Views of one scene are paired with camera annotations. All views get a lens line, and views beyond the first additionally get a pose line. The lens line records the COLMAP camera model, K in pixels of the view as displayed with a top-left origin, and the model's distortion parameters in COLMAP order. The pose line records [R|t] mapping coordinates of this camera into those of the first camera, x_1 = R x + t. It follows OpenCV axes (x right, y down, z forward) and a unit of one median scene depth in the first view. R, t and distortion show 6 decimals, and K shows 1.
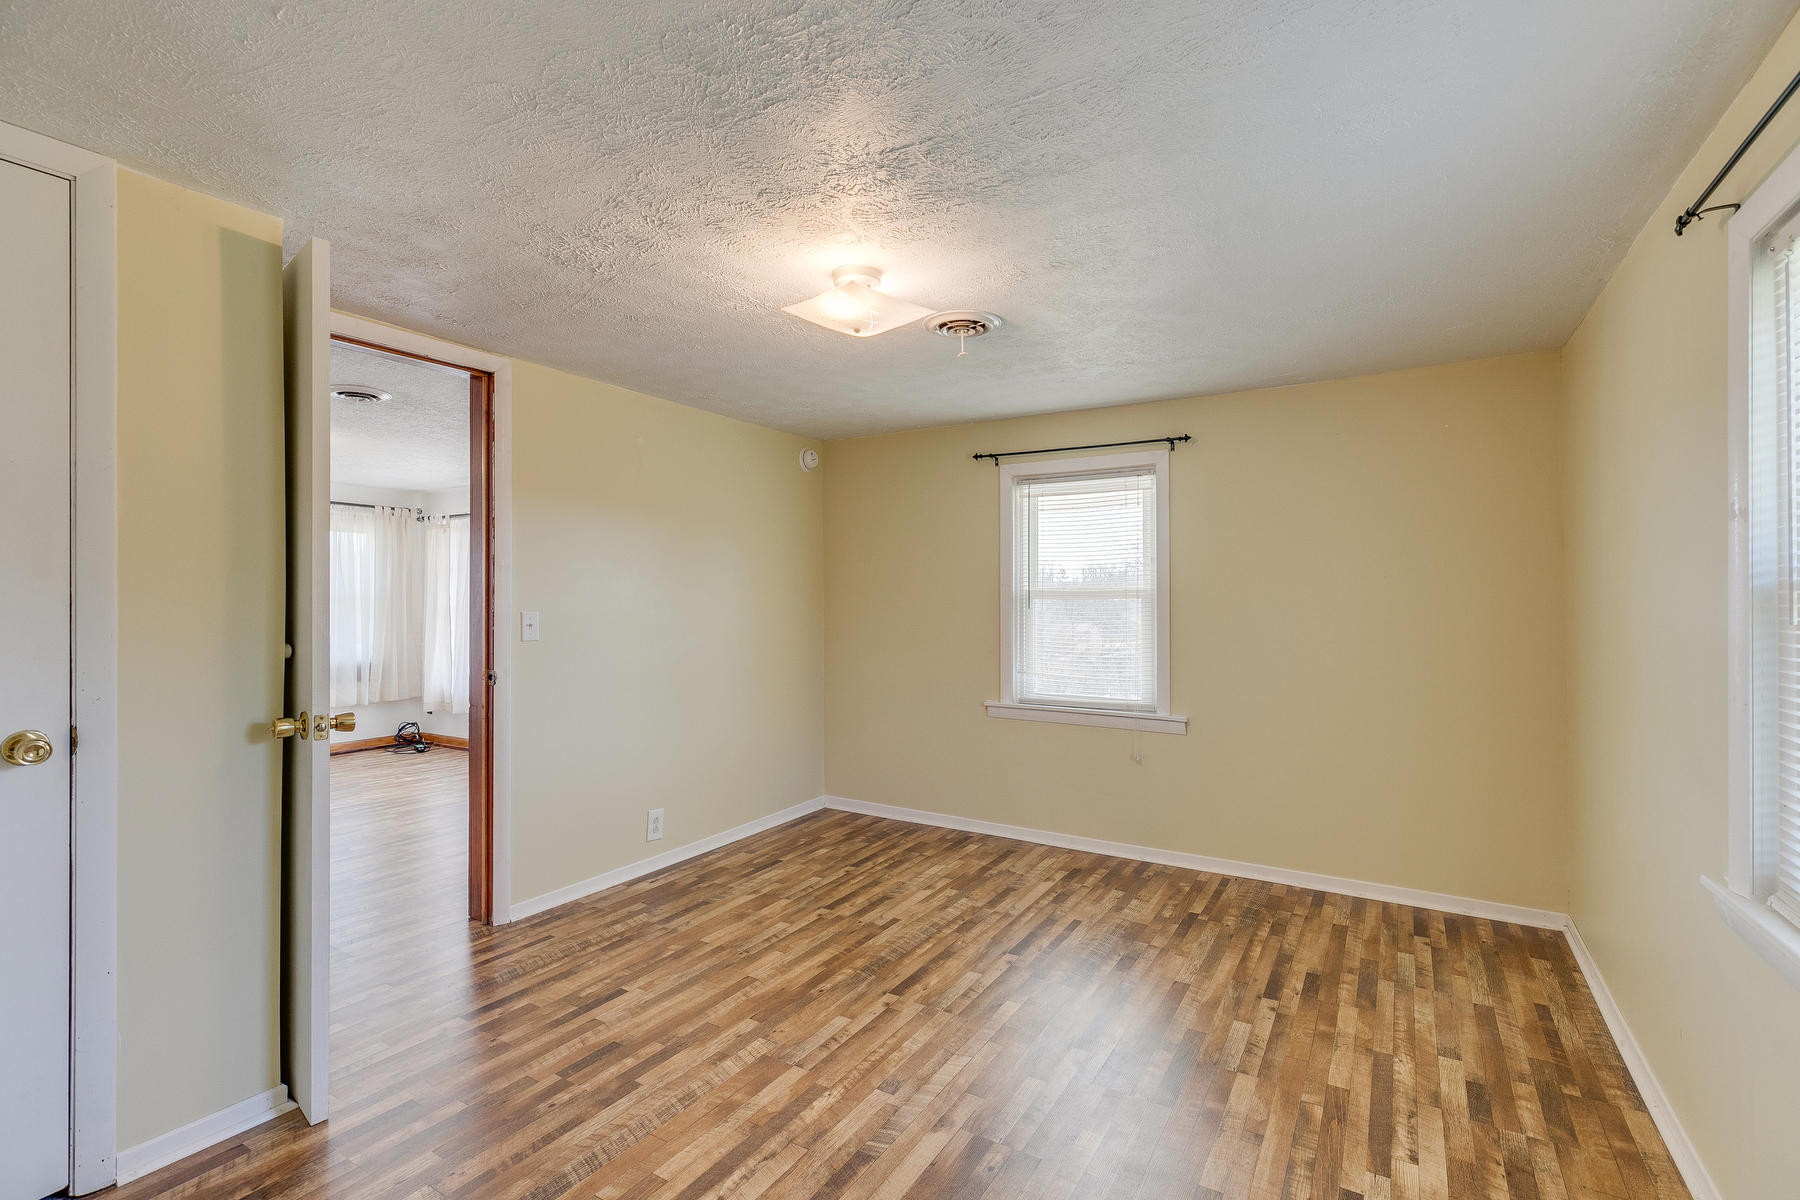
lens RADIAL K [[799.6, 0, 903.7], [0, 799.6, 602.0], [0, 0, 1]] dist [0.002888, -0.000118]
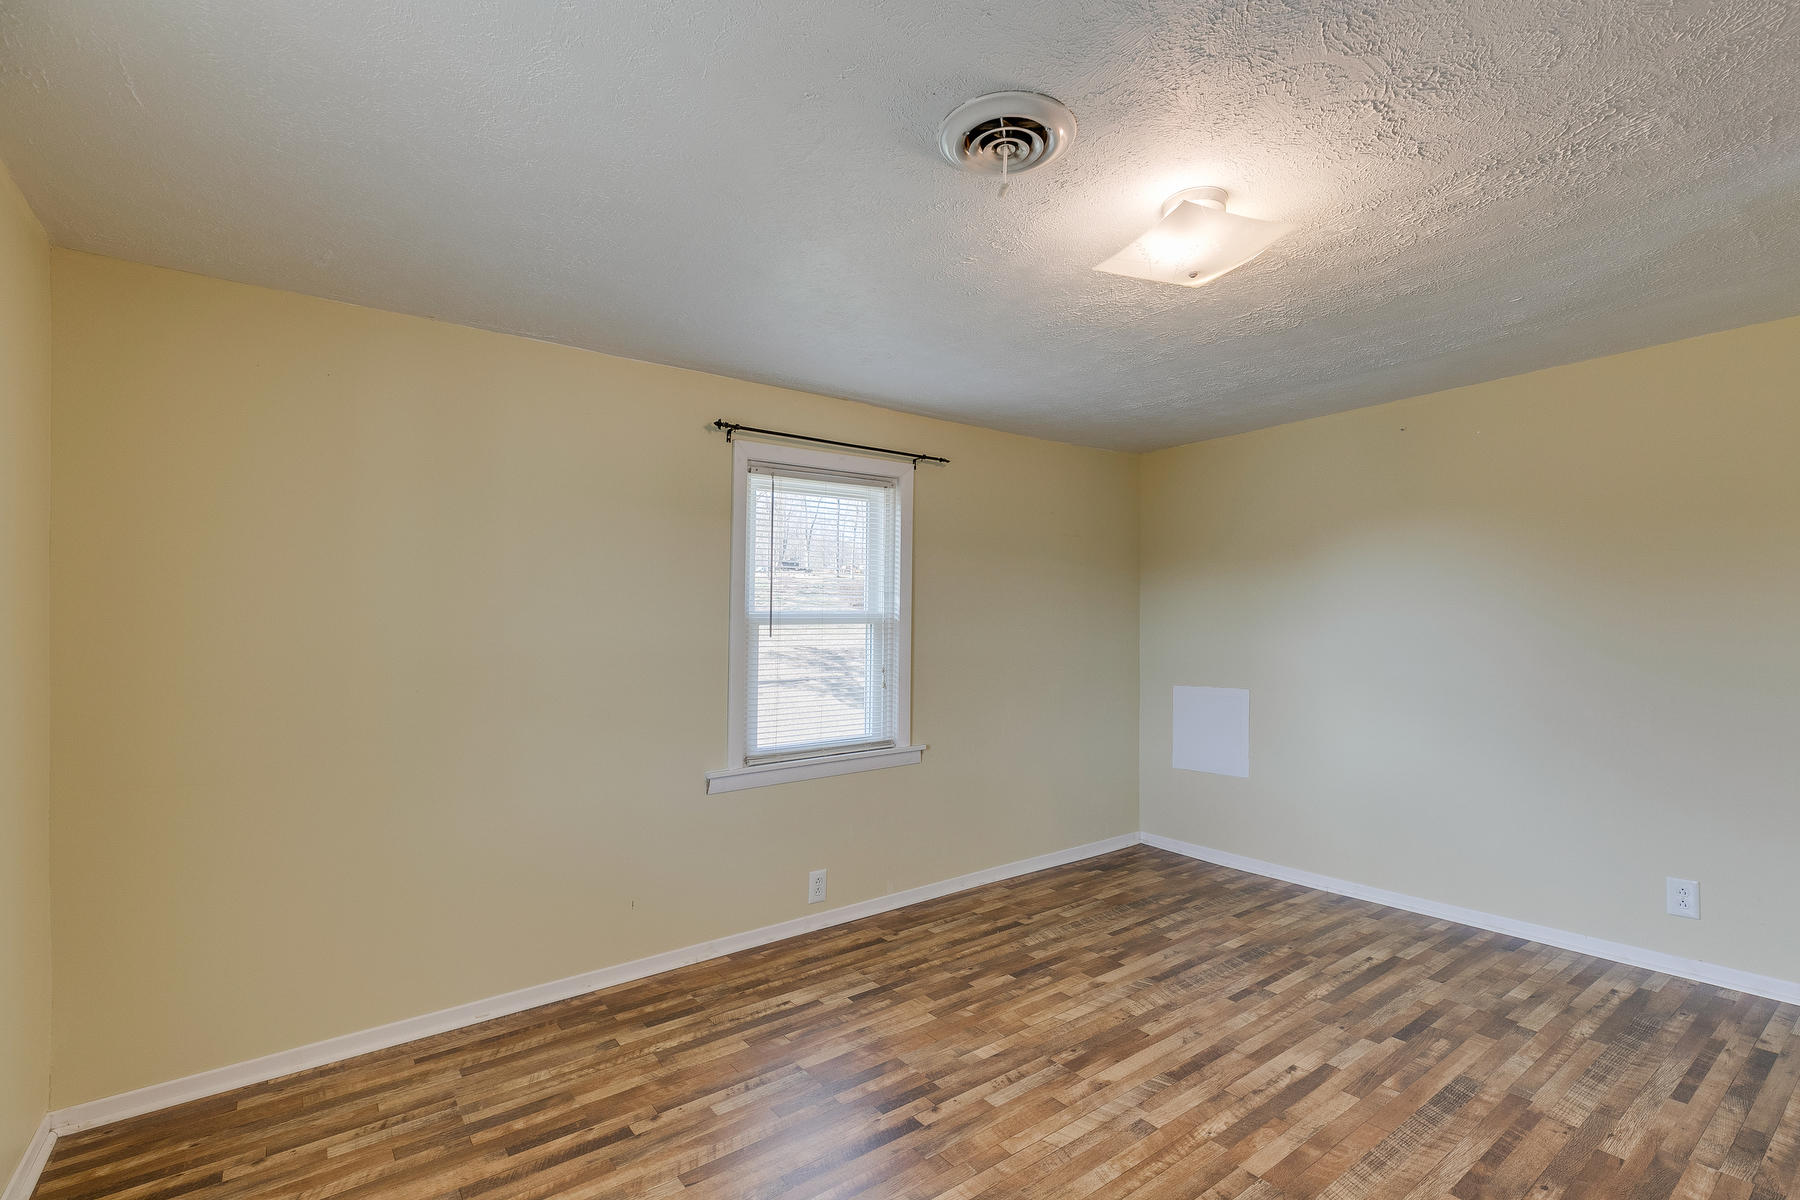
lens RADIAL K [[799.6, 0, 903.7], [0, 799.6, 602.0], [0, 0, 1]] dist [0.002888, -0.000118]
pose [[-0.924228, 0.026883, 0.380893, -0.131801], [0.015376, 0.999330, -0.033221, 0.001359], [-0.381531, -0.024847, -0.924022, 1.975284]]
